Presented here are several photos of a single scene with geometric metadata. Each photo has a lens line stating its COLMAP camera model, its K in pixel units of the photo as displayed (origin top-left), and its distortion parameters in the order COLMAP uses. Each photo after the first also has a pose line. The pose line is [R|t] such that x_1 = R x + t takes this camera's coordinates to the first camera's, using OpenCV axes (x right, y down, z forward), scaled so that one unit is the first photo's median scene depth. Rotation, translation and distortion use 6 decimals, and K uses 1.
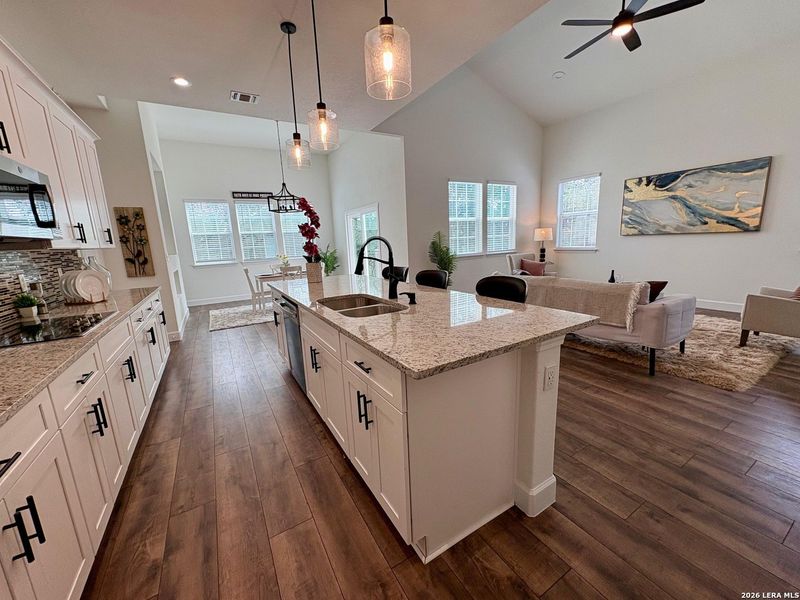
lens RADIAL K [[318.6, 0, 399.9], [0, 318.6, 300.8], [0, 0, 1]] dist [0.001052, -0.000135]
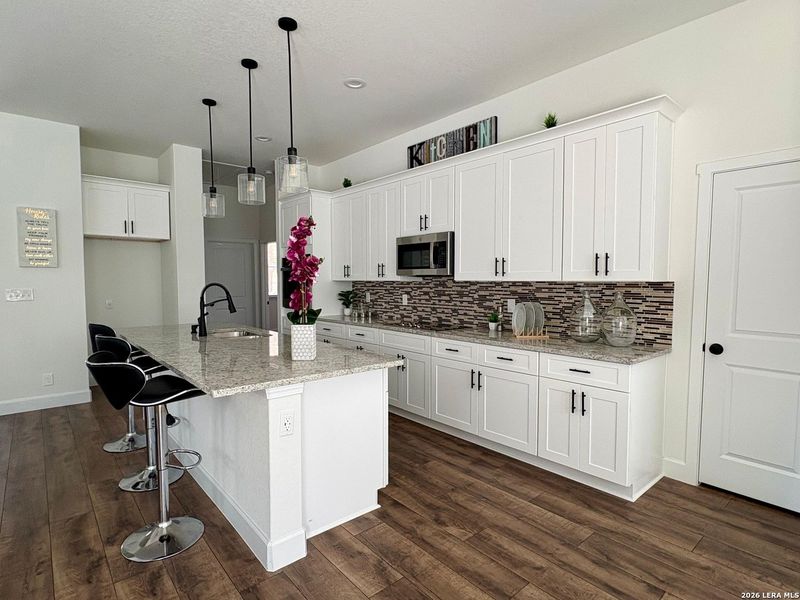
lens RADIAL K [[424.6, 0, 396.9], [0, 424.6, 302.9], [0, 0, 1]] dist [-0.000727, 0.000281]
pose [[-0.983821, 0.055470, -0.170352, -0.218884], [0.011205, 0.968050, 0.250506, -0.240080], [0.178805, 0.244545, -0.953009, 1.224232]]
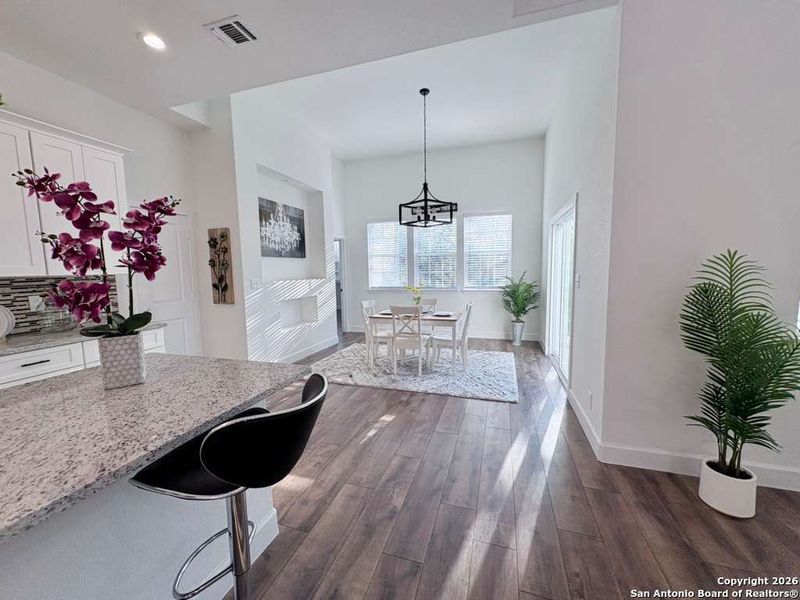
lens RADIAL K [[318.6, 0, 399.3], [0, 318.6, 300.5], [0, 0, 1]] dist [0.001052, -0.000135]
pose [[0.663069, 0.106983, -0.740874, 0.170416], [-0.154823, 0.987934, 0.004095, -0.153317], [0.732372, 0.111989, 0.671632, 0.699816]]
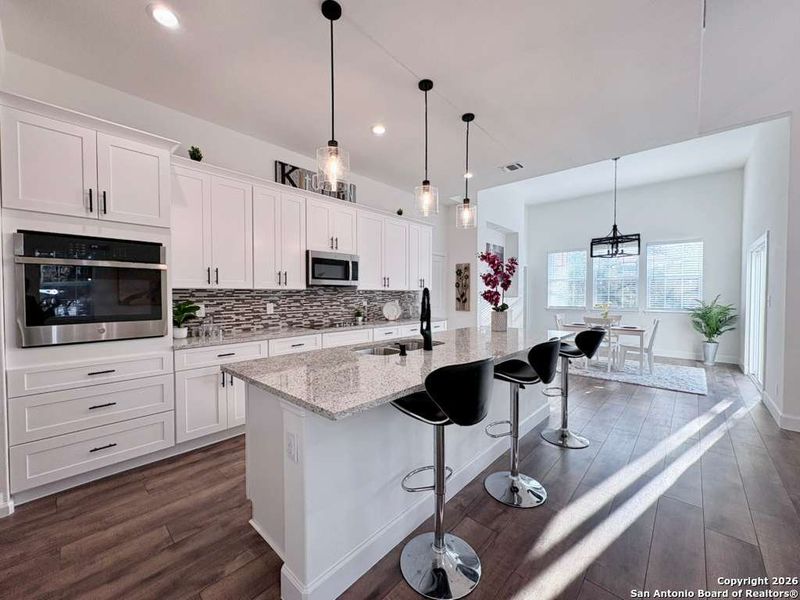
lens RADIAL K [[318.6, 0, 399.3], [0, 318.6, 301.4], [0, 0, 1]] dist [0.001052, -0.000135]
pose [[0.288048, 0.067544, -0.955231, 0.424710], [-0.194778, 0.980790, 0.010616, -0.071536], [0.937598, 0.182999, 0.295671, 0.285448]]
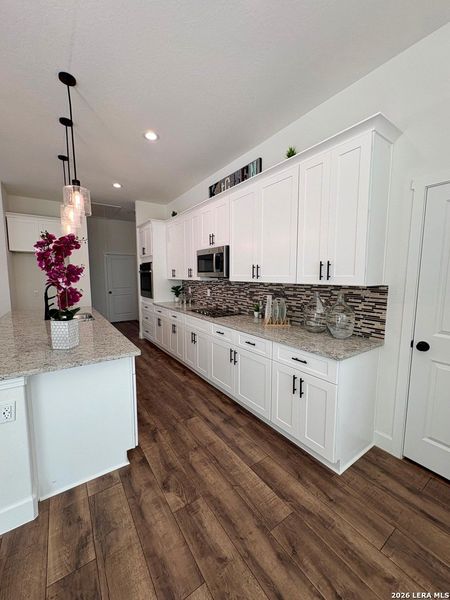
lens RADIAL K [[238.9, 0, 223.8], [0, 238.9, 299.3], [0, 0, 1]] dist [0.001052, -0.000135]
pose [[-0.996498, 0.051719, -0.065710, -0.415042], [0.030384, 0.956030, 0.291692, -0.215341], [0.077907, 0.288673, -0.954253, 1.073433]]
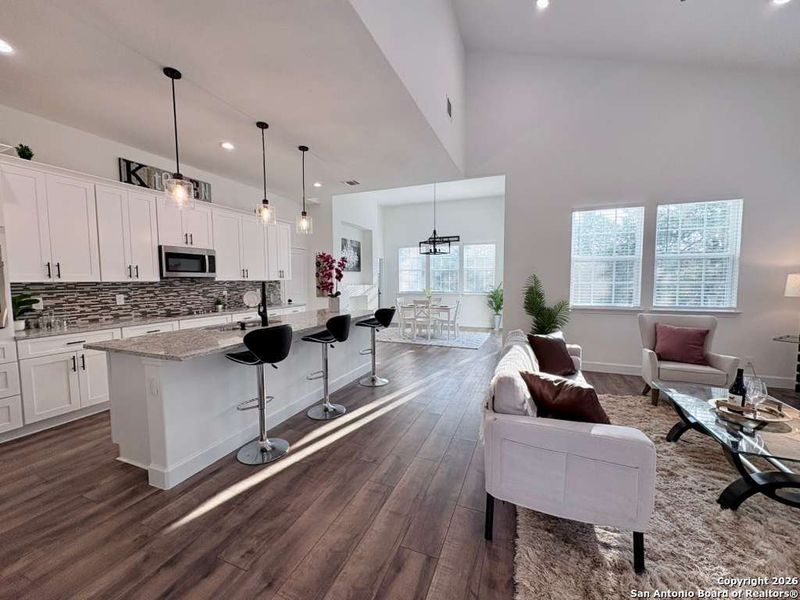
lens RADIAL K [[318.6, 0, 399.0], [0, 318.6, 301.2], [0, 0, 1]] dist [0.001052, -0.000135]
pose [[0.602269, 0.096378, -0.792454, 0.682858], [-0.173608, 0.984740, -0.012179, -0.096017], [0.779187, 0.144911, 0.609810, 0.282409]]
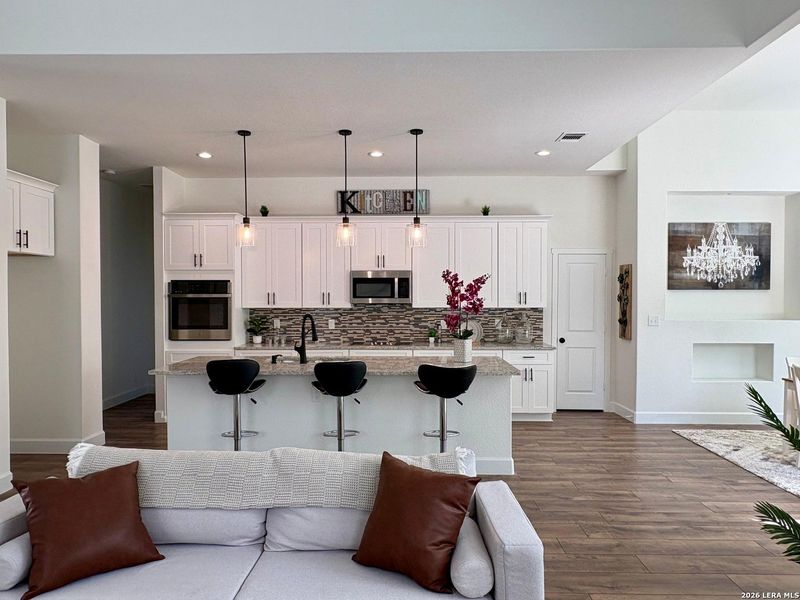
lens RADIAL K [[544.7, 0, 397.8], [0, 544.7, 302.3], [0, 0, 1]] dist [-0.001107, 0.004931]
pose [[-0.524251, 0.057633, -0.849612, 0.760201], [-0.138745, 0.978595, 0.151995, -0.297185], [0.840185, 0.197563, -0.505032, 1.123408]]
